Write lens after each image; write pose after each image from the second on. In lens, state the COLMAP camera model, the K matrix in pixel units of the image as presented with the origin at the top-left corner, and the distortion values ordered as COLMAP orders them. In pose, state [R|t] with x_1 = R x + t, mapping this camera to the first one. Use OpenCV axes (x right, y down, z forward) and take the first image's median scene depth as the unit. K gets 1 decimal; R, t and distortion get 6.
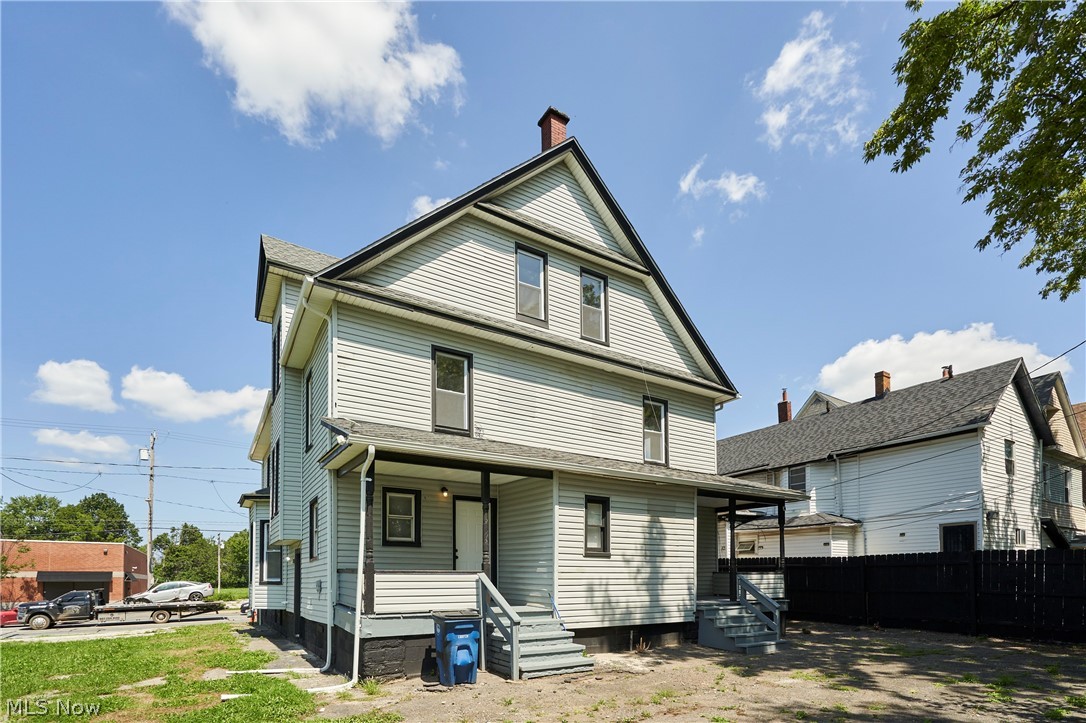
lens RADIAL K [[506.1, 0, 543.8], [0, 506.1, 365.5], [0, 0, 1]] dist [0.000809, 0.000058]
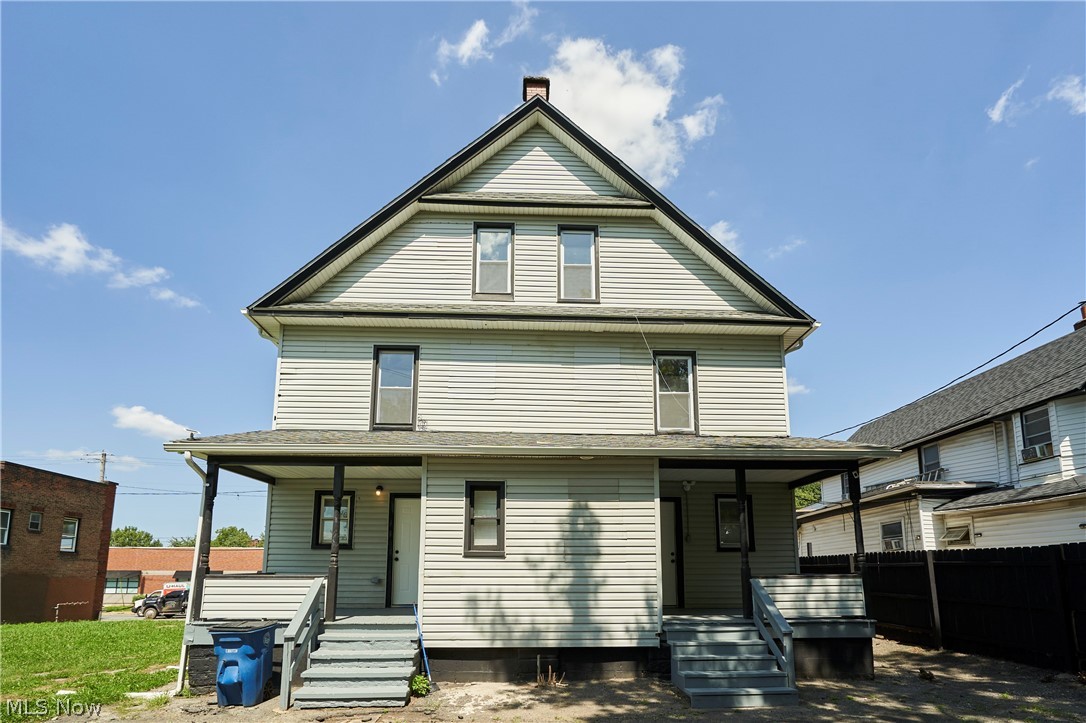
lens RADIAL K [[477.9, 0, 543.9], [0, 477.9, 349.5], [0, 0, 1]] dist [-0.001338, -0.000100]
pose [[0.865897, -0.212192, -0.452988, 0.533247], [0.191698, 0.977197, -0.091311, 0.126573], [0.462034, -0.007771, 0.886828, 0.329385]]
